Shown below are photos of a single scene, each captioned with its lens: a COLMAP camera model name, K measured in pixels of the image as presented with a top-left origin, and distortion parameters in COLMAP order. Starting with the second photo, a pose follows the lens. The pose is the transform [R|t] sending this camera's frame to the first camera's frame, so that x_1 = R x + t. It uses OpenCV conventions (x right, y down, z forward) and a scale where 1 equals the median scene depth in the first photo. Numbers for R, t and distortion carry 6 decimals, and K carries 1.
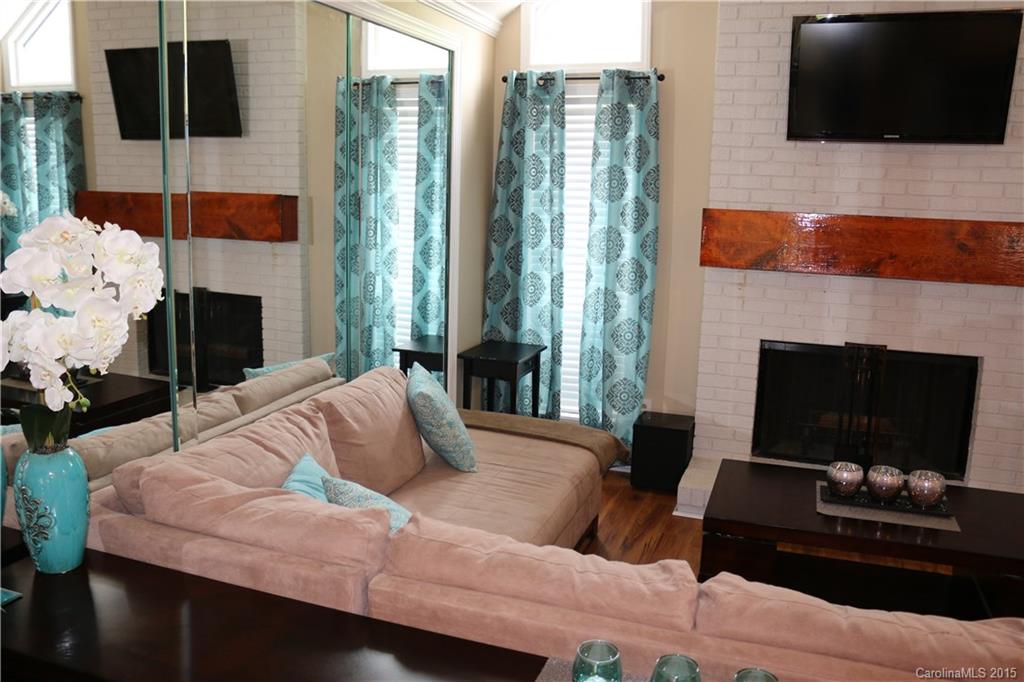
lens RADIAL K [[837.4, 0, 511.2], [0, 837.4, 339.7], [0, 0, 1]] dist [-0.145861, 0.113057]
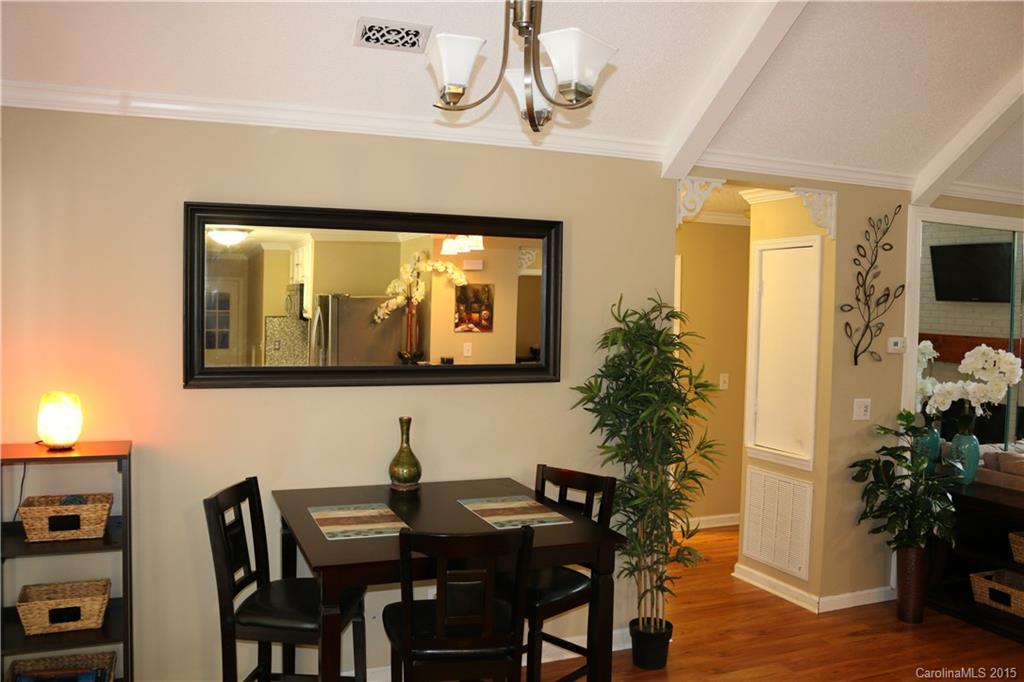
lens RADIAL K [[837.4, 0, 498.8], [0, 837.4, 336.1], [0, 0, 1]] dist [-0.145861, 0.113057]
pose [[0.669840, 0.013785, -0.742377, 0.140747], [-0.141353, 0.983910, -0.109272, 0.133065], [0.728926, 0.178132, 0.661011, -0.775613]]
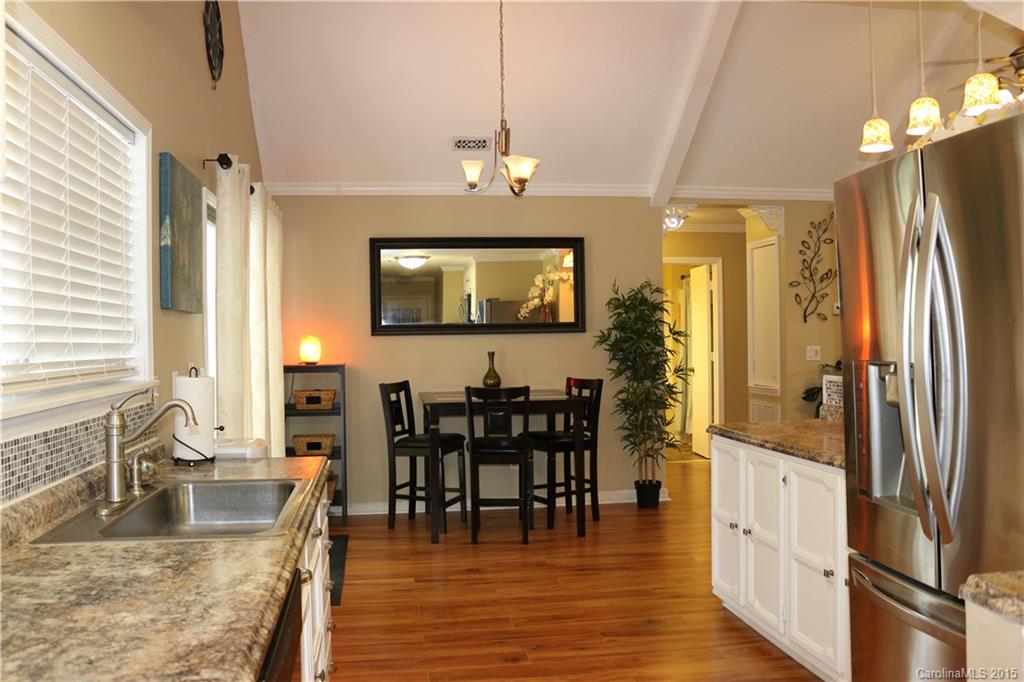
lens RADIAL K [[837.4, 0, 510.3], [0, 837.4, 335.4], [0, 0, 1]] dist [-0.145861, 0.113057]
pose [[0.483737, -0.026313, -0.874818, 0.748998], [-0.138495, 0.984653, -0.106199, 0.254444], [0.864186, 0.172531, 0.472668, -0.949265]]
